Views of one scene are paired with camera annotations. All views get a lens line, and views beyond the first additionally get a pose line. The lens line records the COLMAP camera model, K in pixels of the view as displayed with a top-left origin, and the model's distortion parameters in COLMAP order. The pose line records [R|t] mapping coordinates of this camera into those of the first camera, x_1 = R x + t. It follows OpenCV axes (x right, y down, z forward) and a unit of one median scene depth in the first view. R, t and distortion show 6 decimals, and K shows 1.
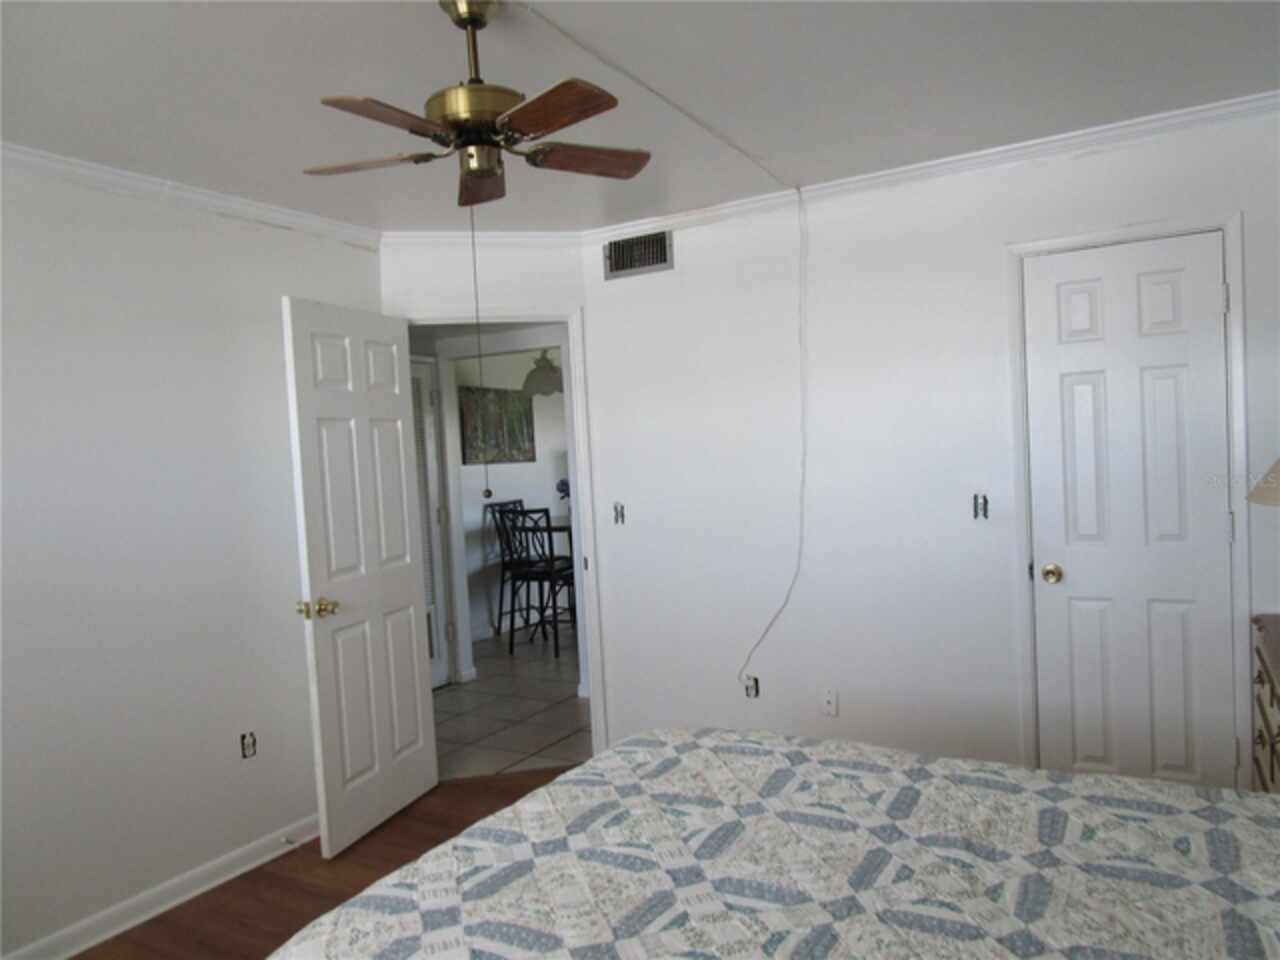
lens RADIAL K [[895.4, 0, 629.0], [0, 895.4, 481.3], [0, 0, 1]] dist [-0.014285, -0.002772]
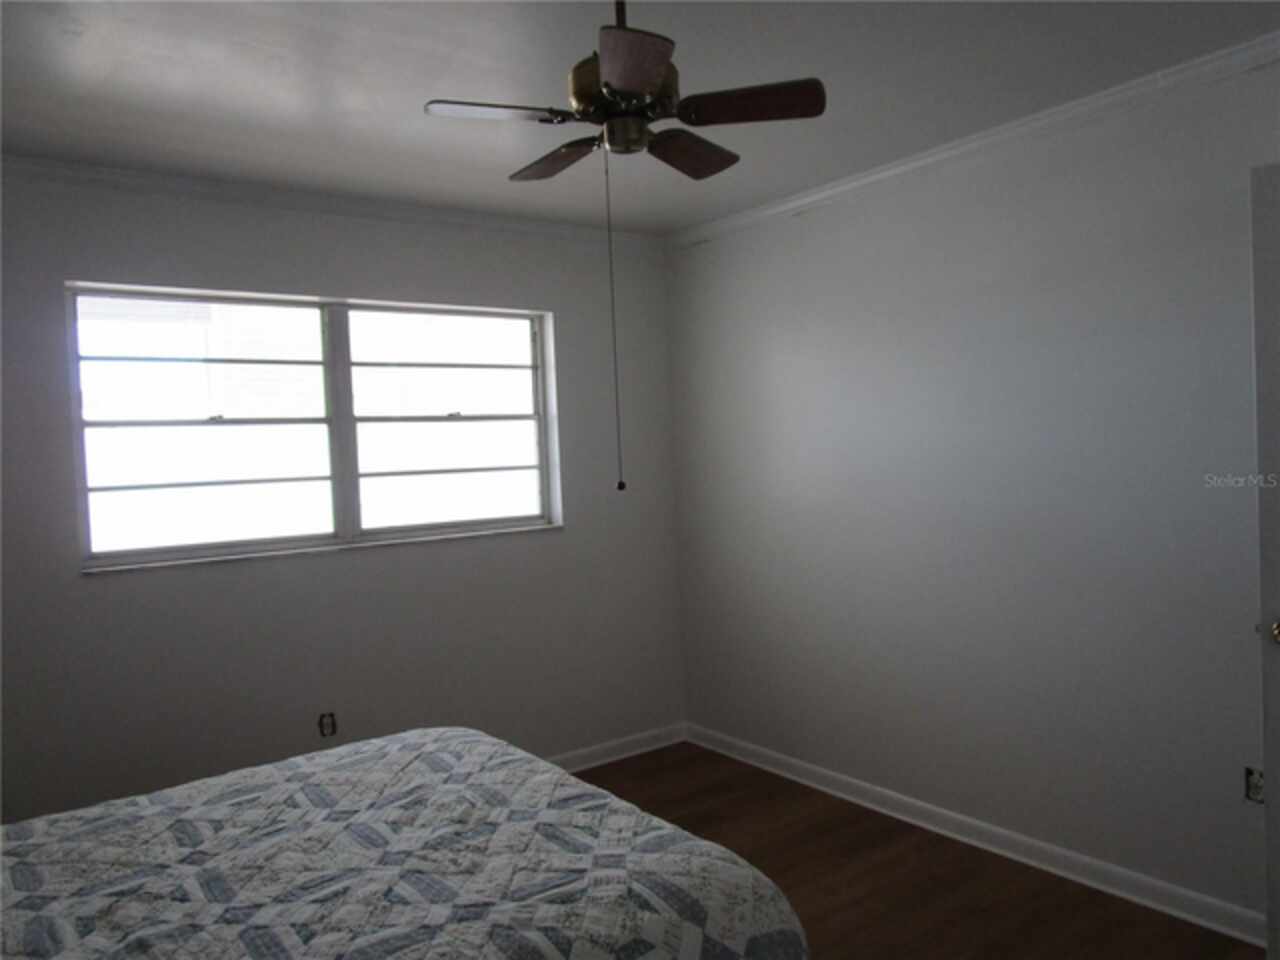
lens RADIAL K [[915.3, 0, 636.3], [0, 915.3, 478.5], [0, 0, 1]] dist [-0.001474, 0.001748]
pose [[-0.392827, 0.100748, -0.914077, 0.810380], [0.040897, 0.994911, 0.092082, -0.091690], [0.918703, -0.001211, -0.394948, 1.512075]]
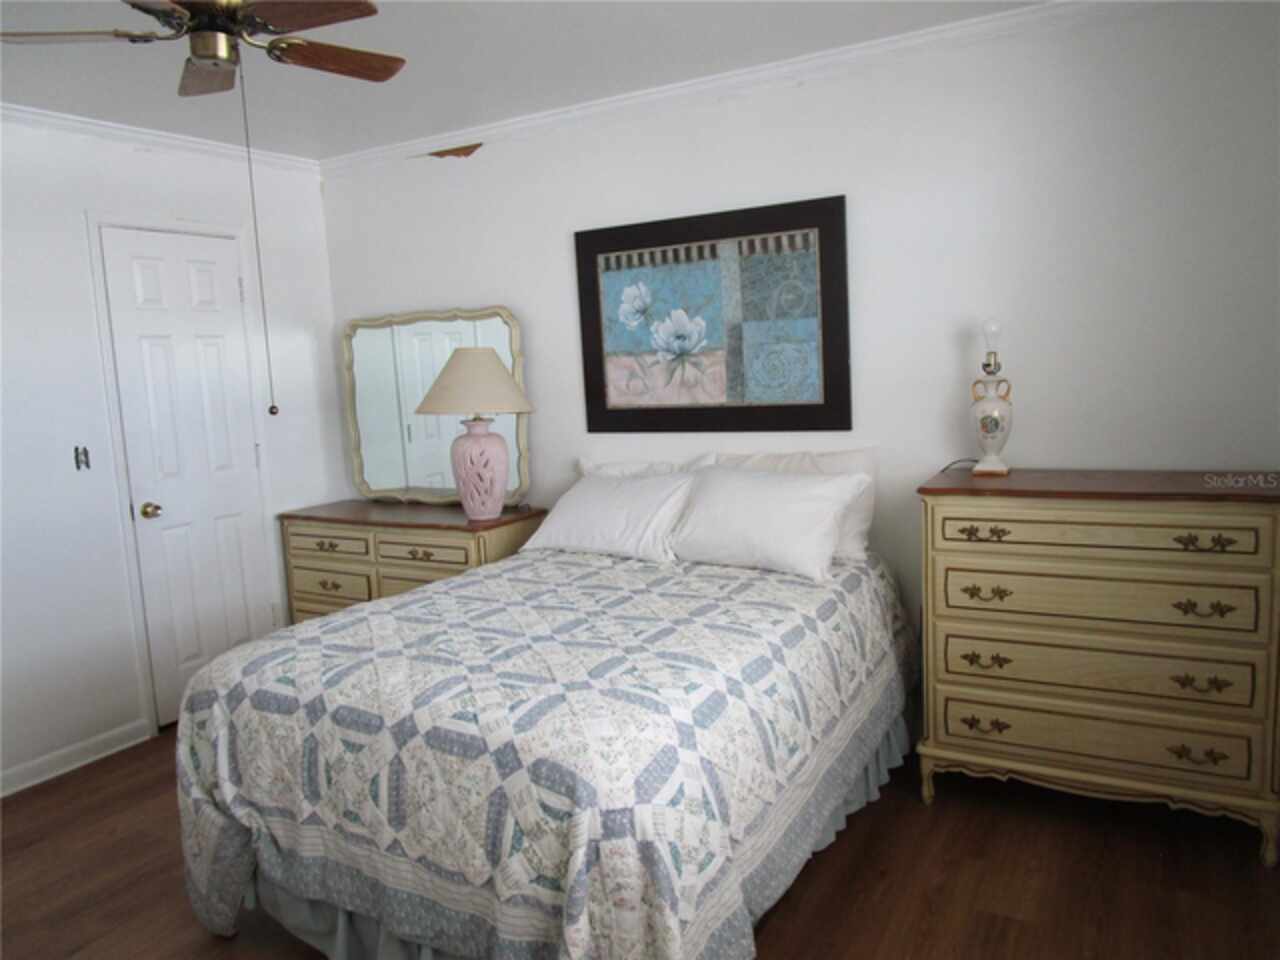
lens RADIAL K [[911.8, 0, 636.7], [0, 911.8, 481.9], [0, 0, 1]] dist [-0.024552, 0.003389]
pose [[0.001051, -0.075851, 0.997119, -1.222642], [0.080217, 0.993912, 0.075523, 0.052591], [-0.996777, 0.079906, 0.007129, 0.657196]]
